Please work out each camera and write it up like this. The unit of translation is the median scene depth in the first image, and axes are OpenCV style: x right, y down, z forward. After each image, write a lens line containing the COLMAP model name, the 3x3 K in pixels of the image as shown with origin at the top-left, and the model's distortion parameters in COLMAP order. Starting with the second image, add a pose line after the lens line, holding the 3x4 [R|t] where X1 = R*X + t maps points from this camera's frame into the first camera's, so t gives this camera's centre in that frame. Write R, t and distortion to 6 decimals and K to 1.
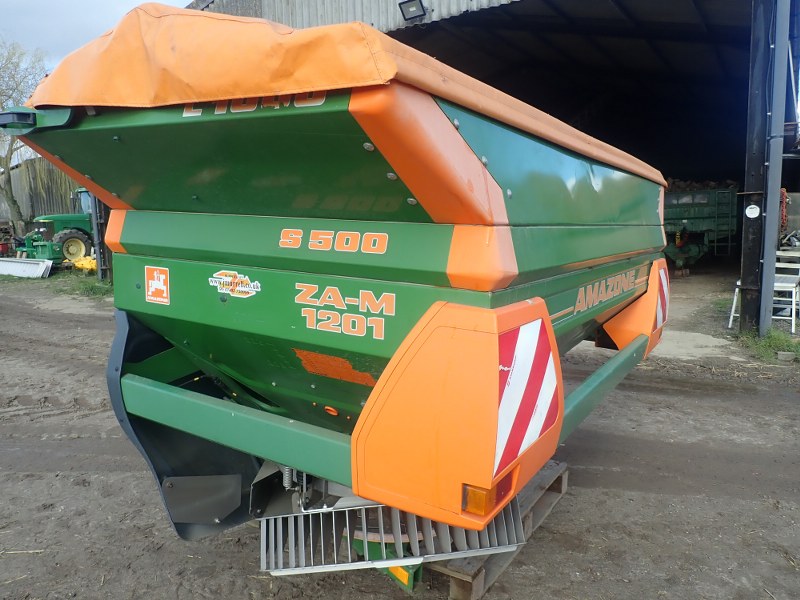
lens RADIAL K [[588.5, 0, 400.8], [0, 588.5, 299.9], [0, 0, 1]] dist [-0.000107, -0.001381]
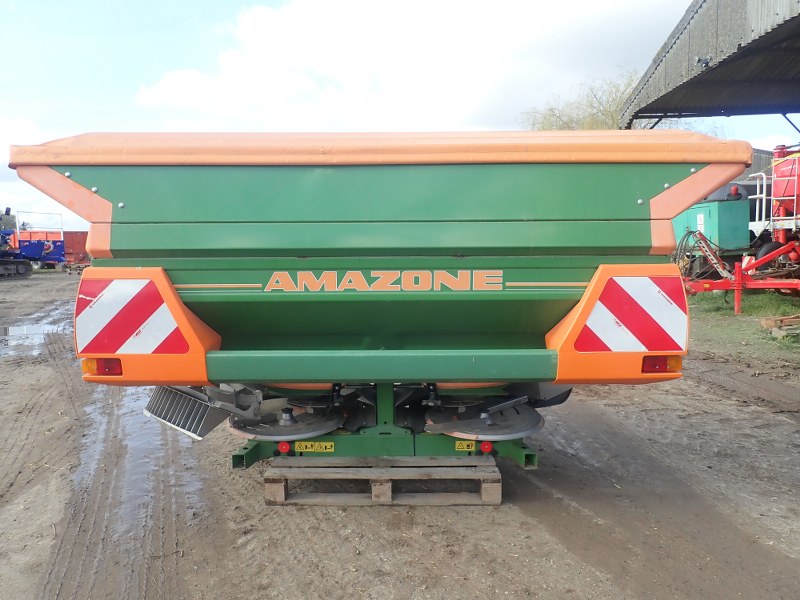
lens RADIAL K [[588.5, 0, 396.2], [0, 588.5, 302.5], [0, 0, 1]] dist [-0.000107, -0.001381]
pose [[0.516045, 0.089902, -0.851830, 1.595831], [-0.096324, 0.994260, 0.046580, -0.037407], [0.851128, 0.058014, 0.521742, 0.587150]]
